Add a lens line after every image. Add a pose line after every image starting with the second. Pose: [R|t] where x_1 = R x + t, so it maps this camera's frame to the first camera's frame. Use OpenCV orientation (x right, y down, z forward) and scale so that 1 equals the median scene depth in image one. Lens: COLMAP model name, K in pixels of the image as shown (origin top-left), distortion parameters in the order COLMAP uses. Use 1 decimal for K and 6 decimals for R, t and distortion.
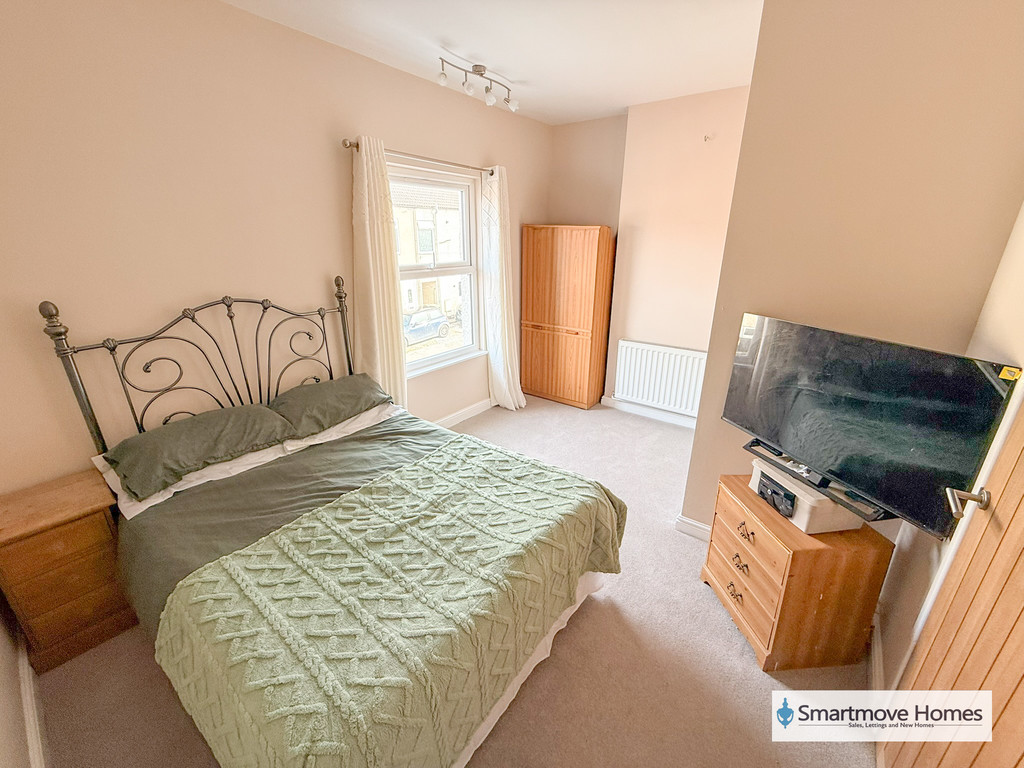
lens RADIAL K [[407.0, 0, 508.9], [0, 407.0, 382.8], [0, 0, 1]] dist [-0.000323, 0.000096]
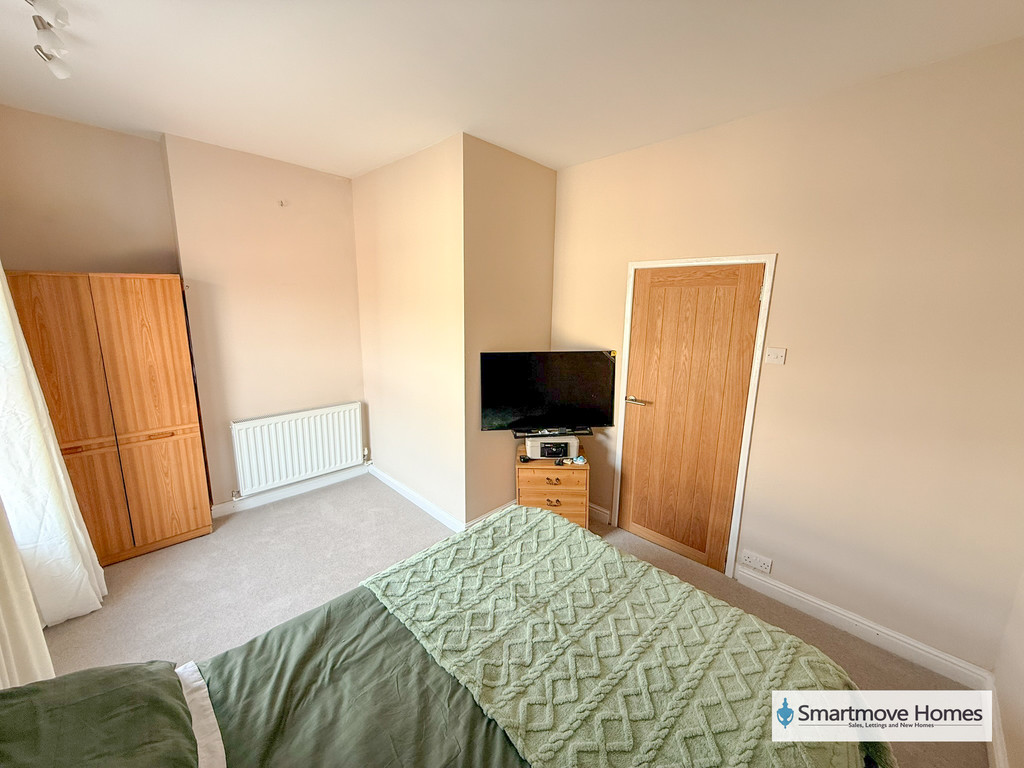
lens RADIAL K [[407.0, 0, 508.9], [0, 407.0, 382.8], [0, 0, 1]] dist [-0.000323, 0.000096]
pose [[0.126876, -0.191141, 0.973328, -0.706337], [0.318095, 0.937274, 0.142596, -0.211616], [-0.939531, 0.291519, 0.179718, 0.590443]]
